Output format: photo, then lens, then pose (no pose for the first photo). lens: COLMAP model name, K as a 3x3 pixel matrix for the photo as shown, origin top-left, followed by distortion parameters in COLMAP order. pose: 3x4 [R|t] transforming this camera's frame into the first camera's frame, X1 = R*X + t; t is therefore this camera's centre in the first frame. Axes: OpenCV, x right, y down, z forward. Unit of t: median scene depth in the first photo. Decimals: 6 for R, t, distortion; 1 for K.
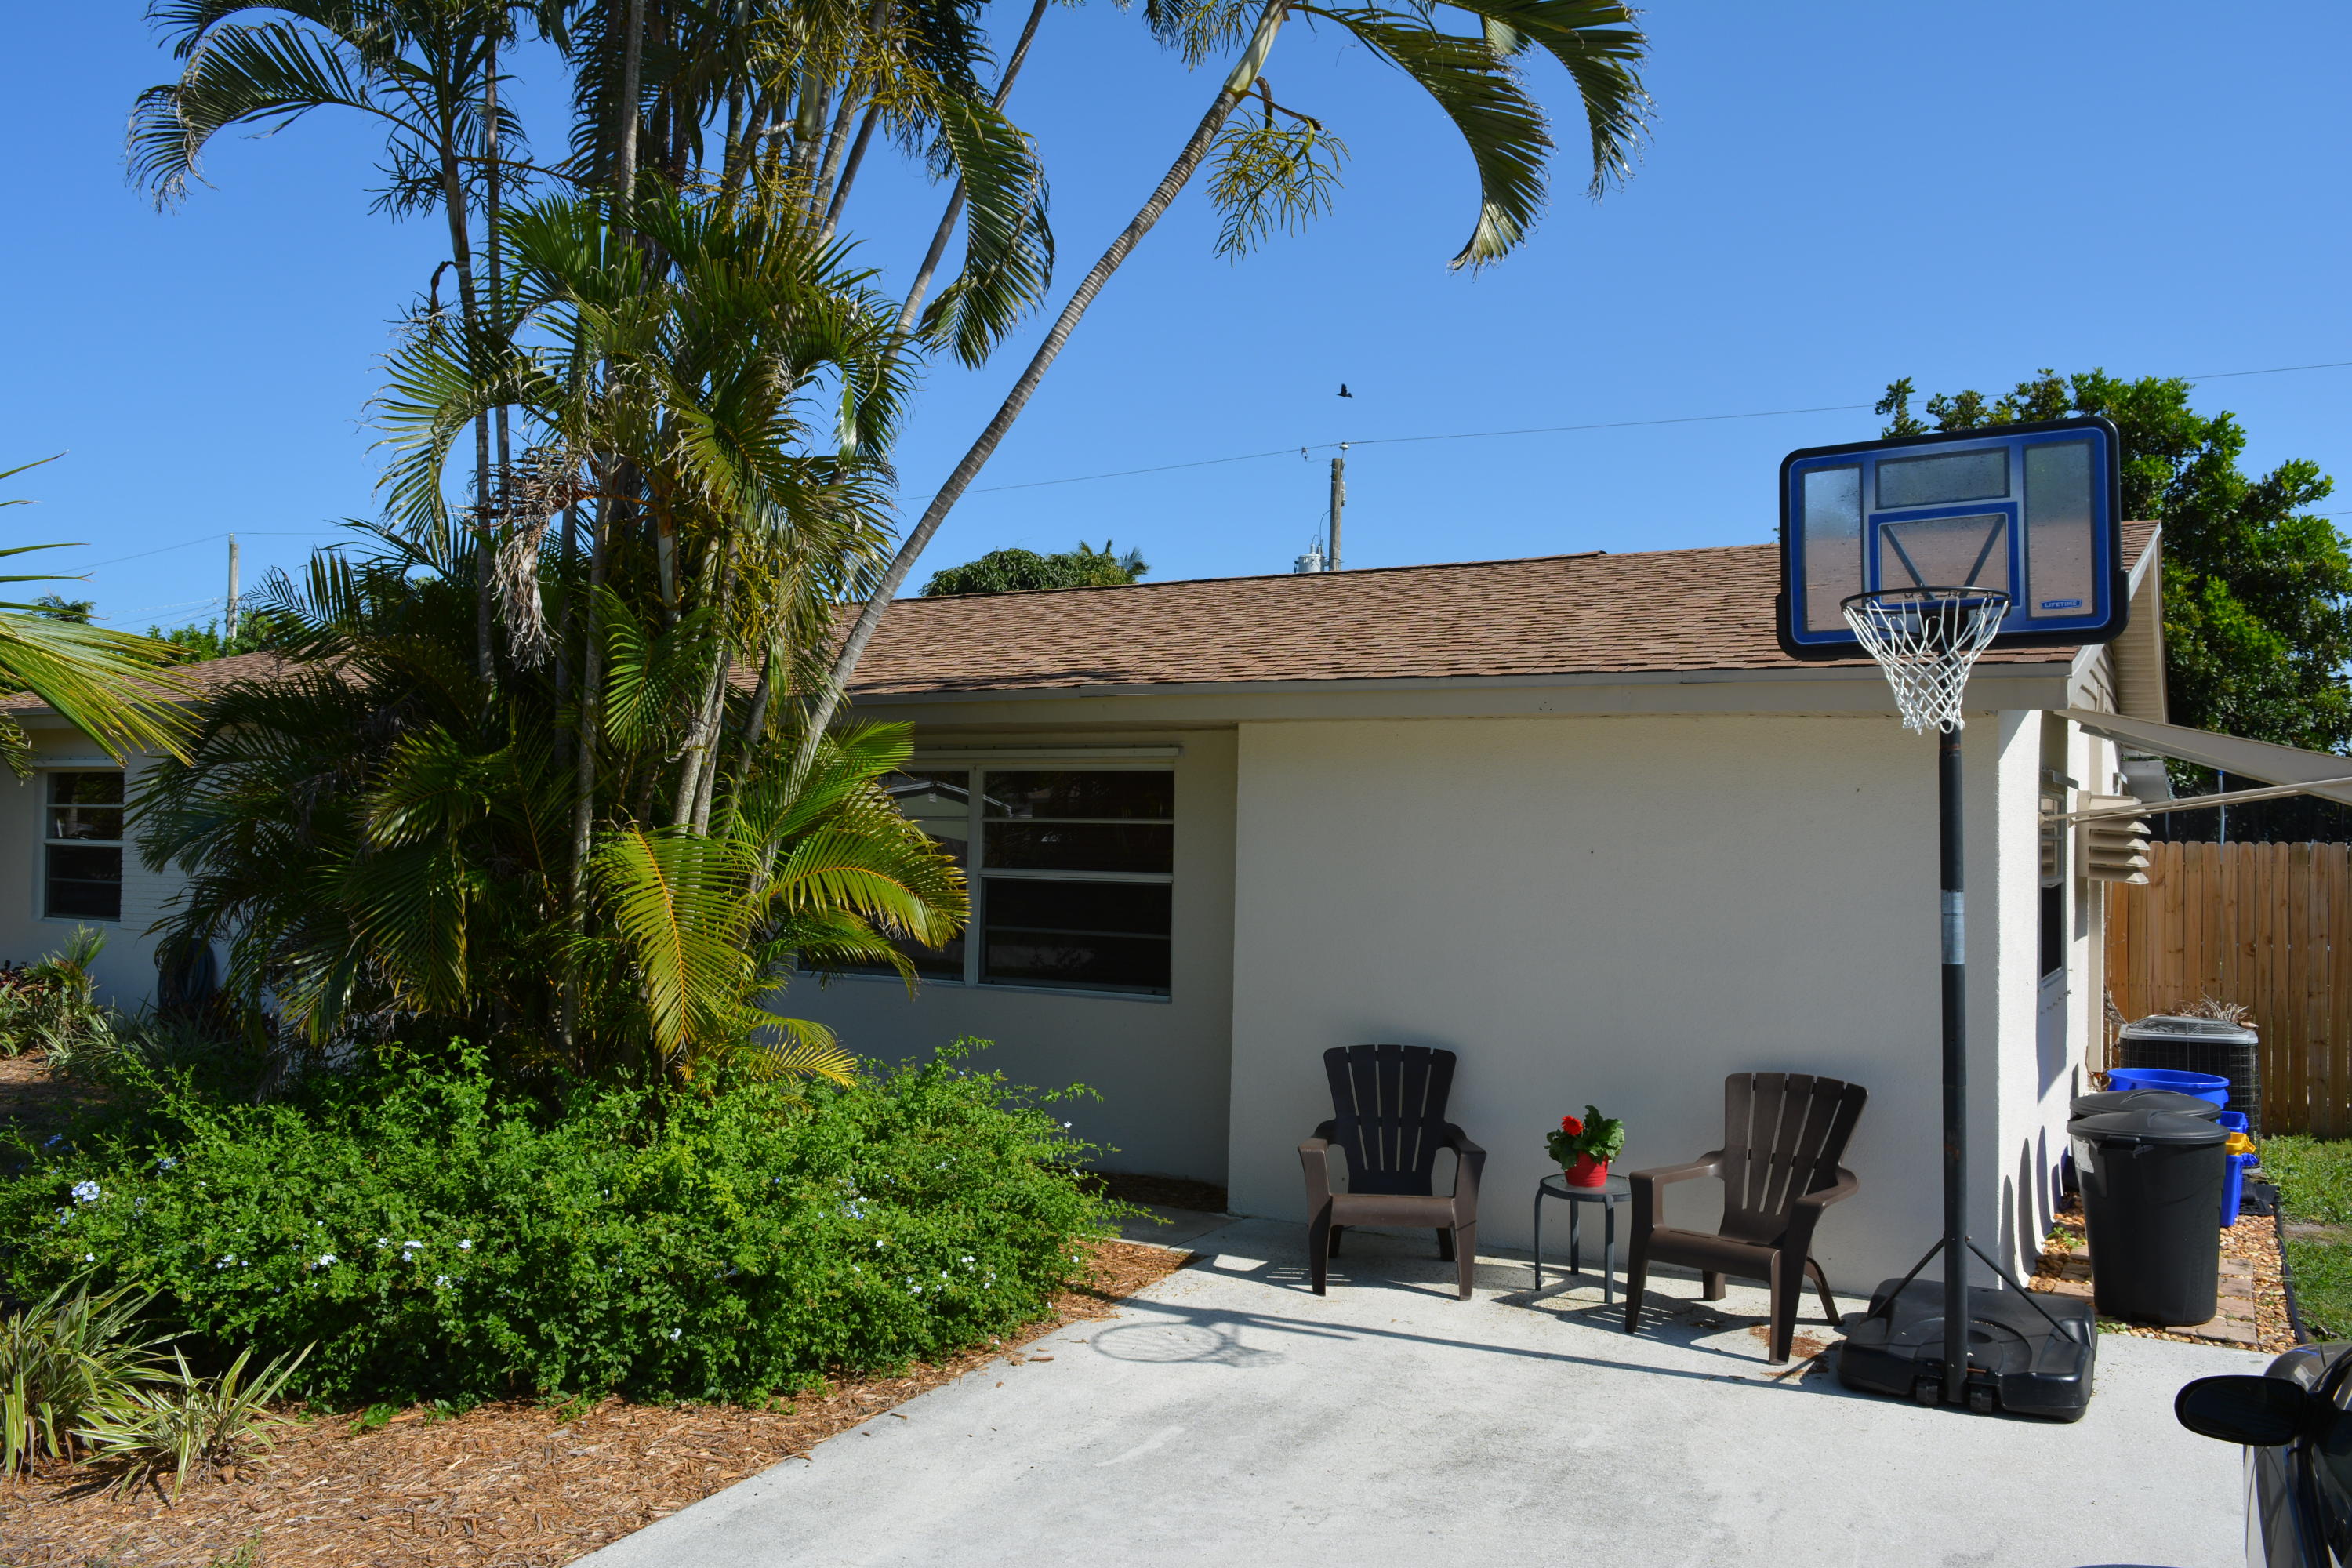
lens RADIAL K [[1824.4, 0, 1182.9], [0, 1824.4, 784.8], [0, 0, 1]] dist [-0.012878, 0.006922]
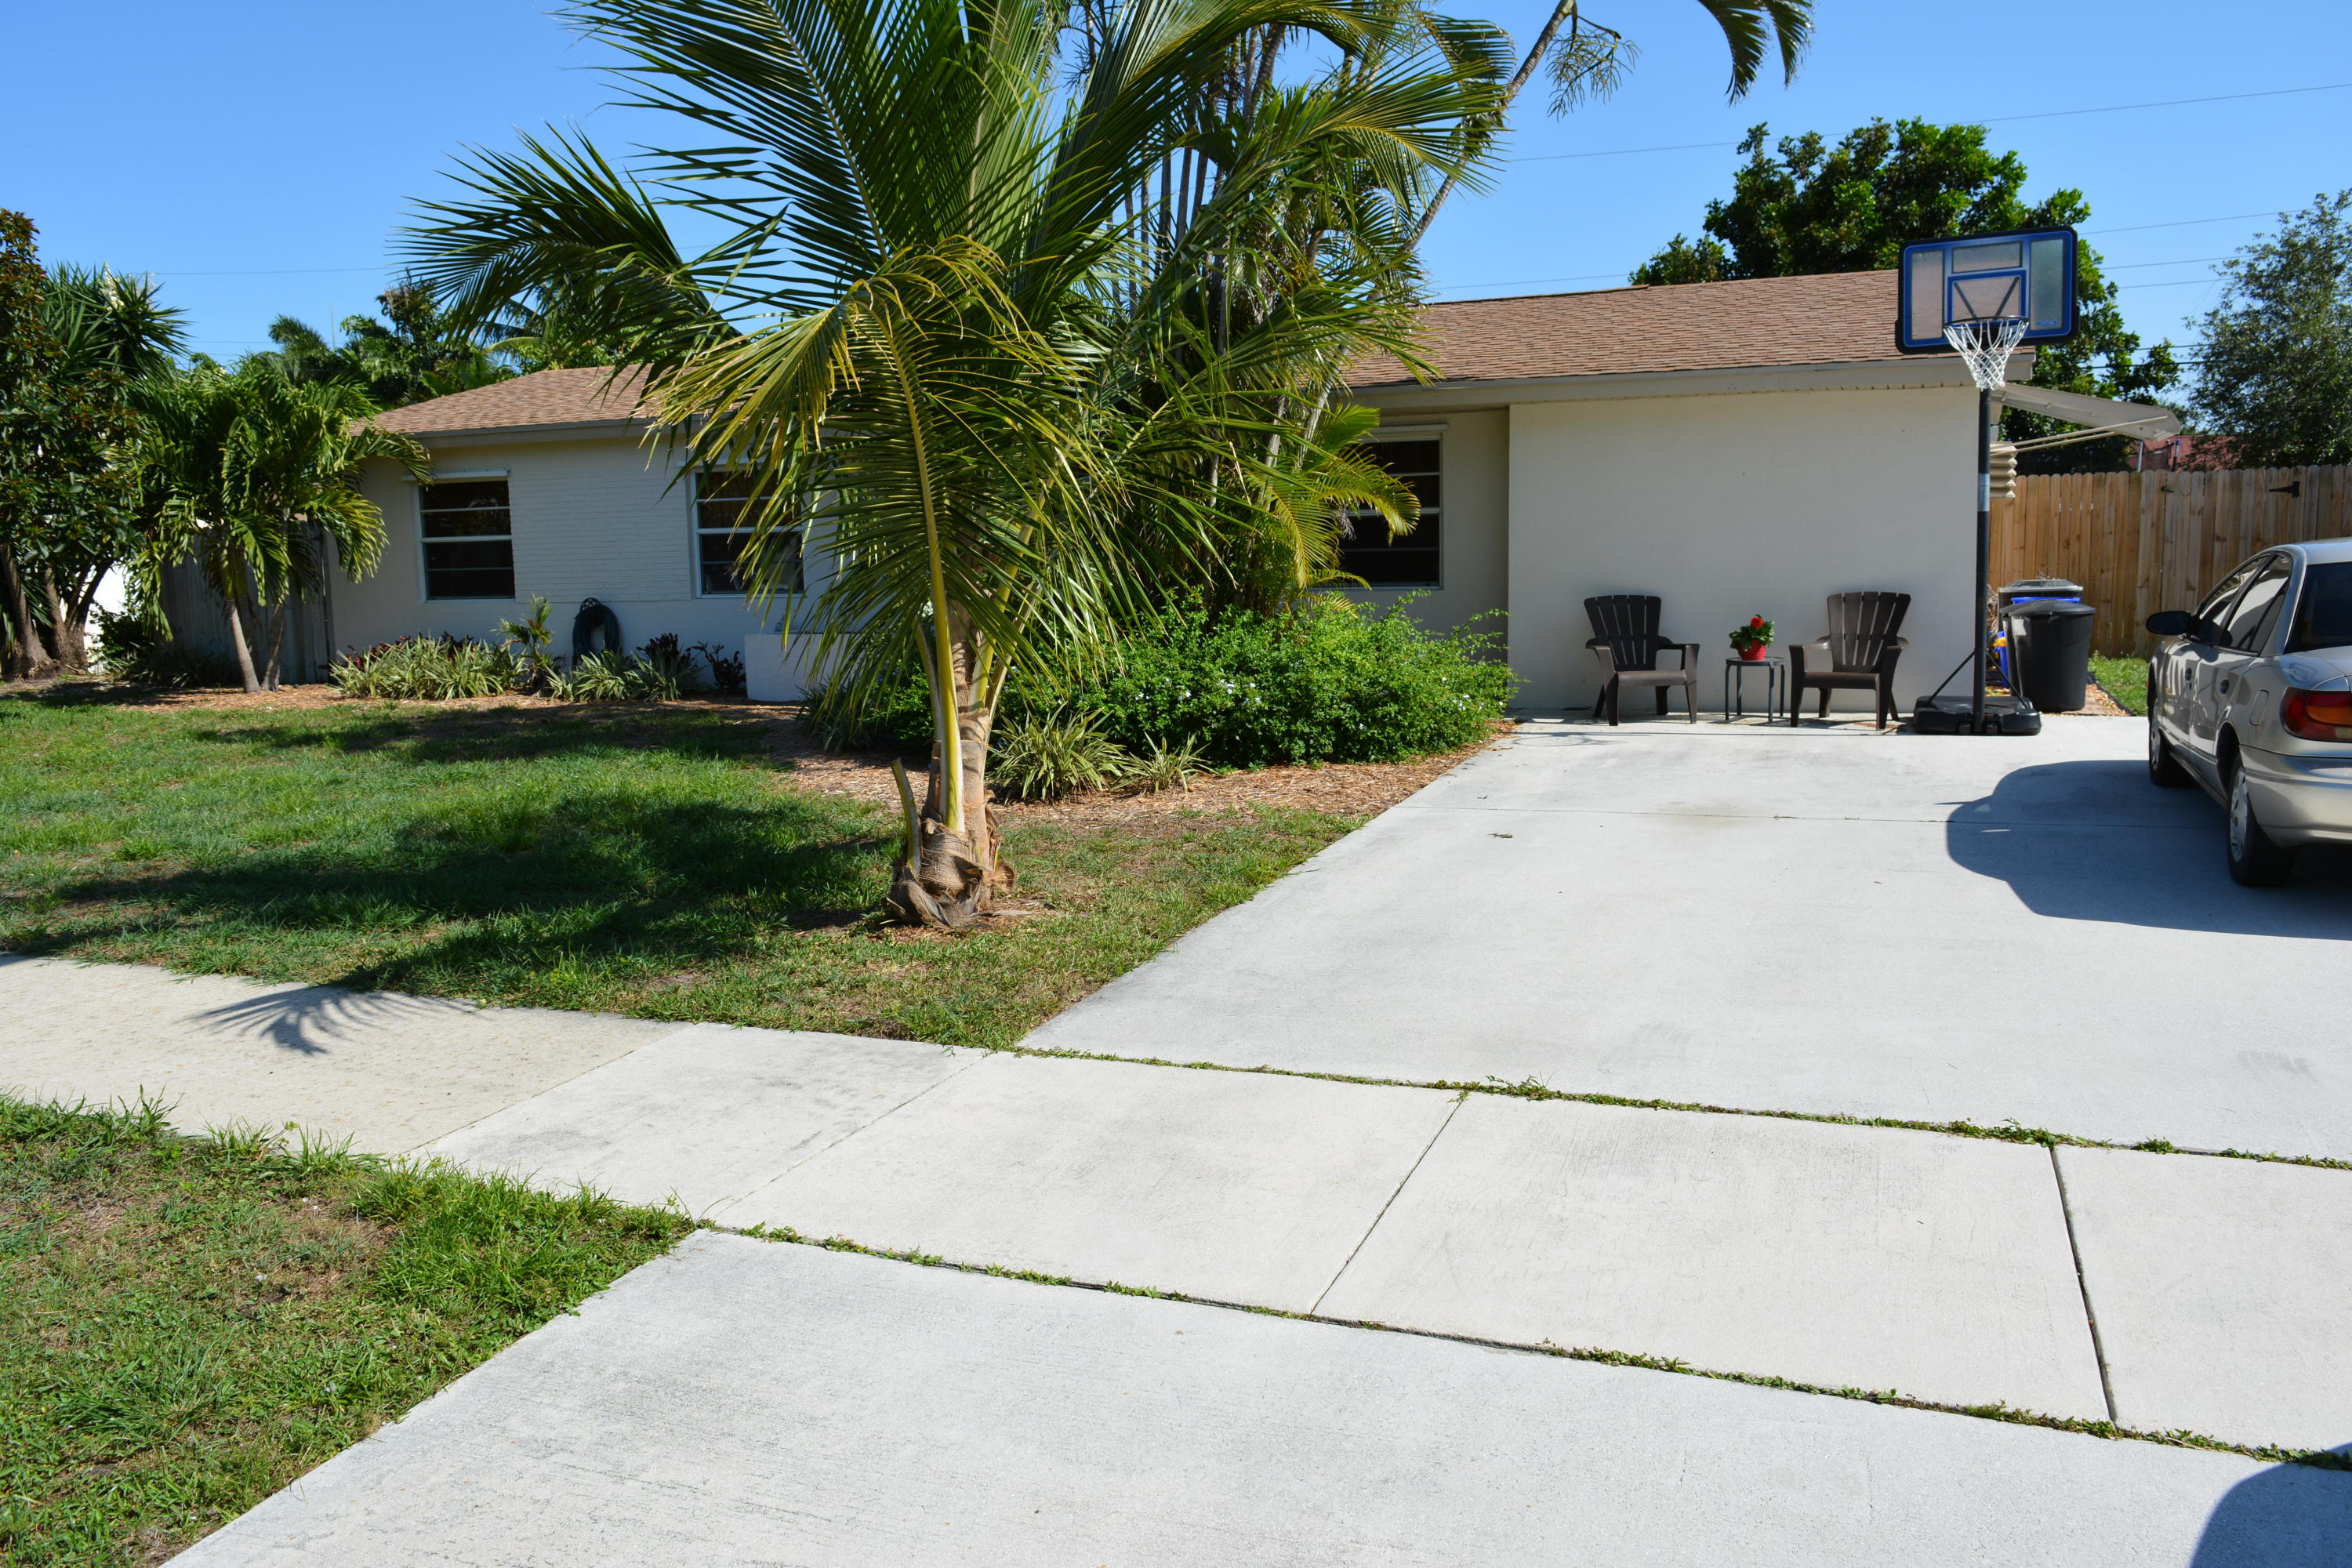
lens RADIAL K [[1824.4, 0, 1167.4], [0, 1824.4, 782.2], [0, 0, 1]] dist [-0.012878, 0.006922]
pose [[0.991317, -0.051641, 0.120926, -0.505304], [0.033101, 0.988042, 0.150588, 0.044666], [-0.127256, -0.145278, 0.981173, -0.617290]]
